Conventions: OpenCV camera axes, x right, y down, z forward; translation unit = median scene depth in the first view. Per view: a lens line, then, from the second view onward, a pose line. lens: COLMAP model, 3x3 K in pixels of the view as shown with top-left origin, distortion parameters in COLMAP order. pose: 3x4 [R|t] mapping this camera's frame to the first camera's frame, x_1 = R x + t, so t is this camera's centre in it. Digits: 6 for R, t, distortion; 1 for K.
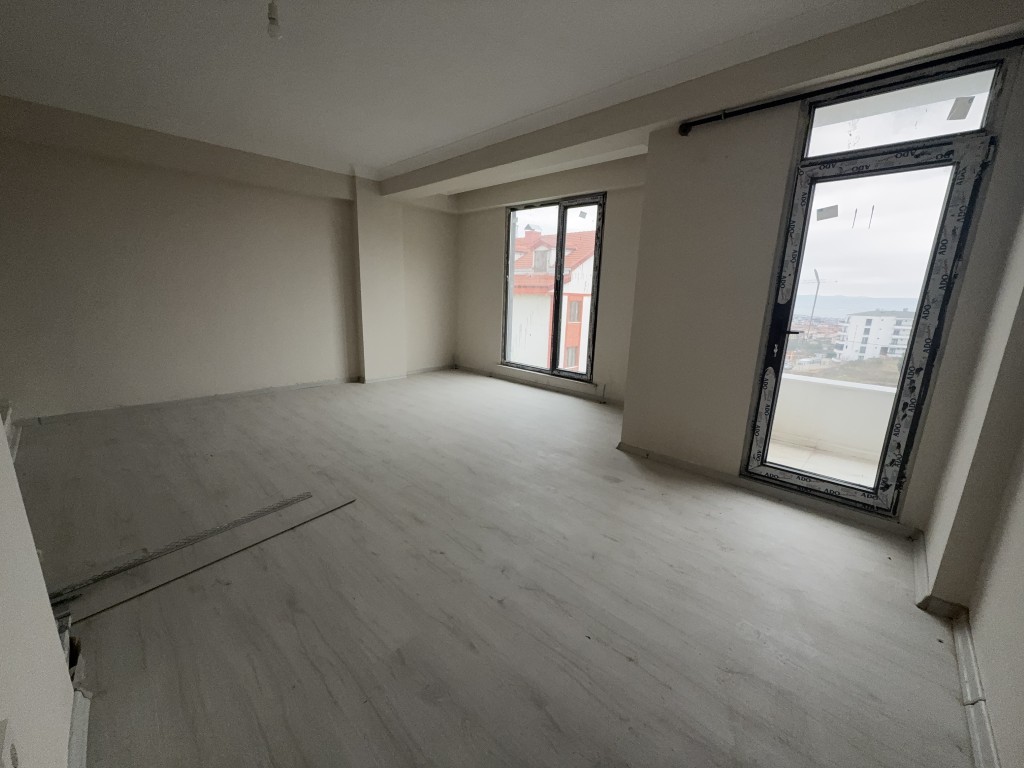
lens RADIAL K [[405.4, 0, 511.9], [0, 405.4, 382.6], [0, 0, 1]] dist [-0.001643, 0.000312]
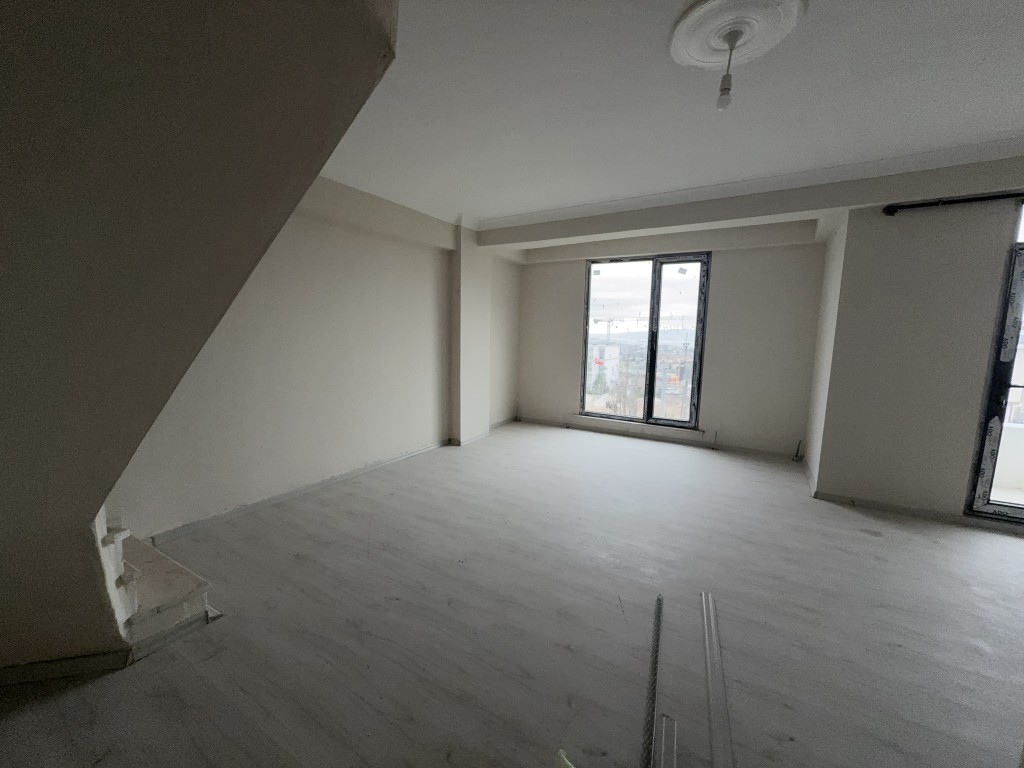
lens RADIAL K [[405.4, 0, 513.1], [0, 405.4, 382.6], [0, 0, 1]] dist [-0.001643, 0.000312]
pose [[0.974294, -0.040663, 0.221578, -0.488368], [0.060051, 0.994865, -0.081476, -0.063508], [-0.217127, 0.092687, 0.971733, 0.093414]]
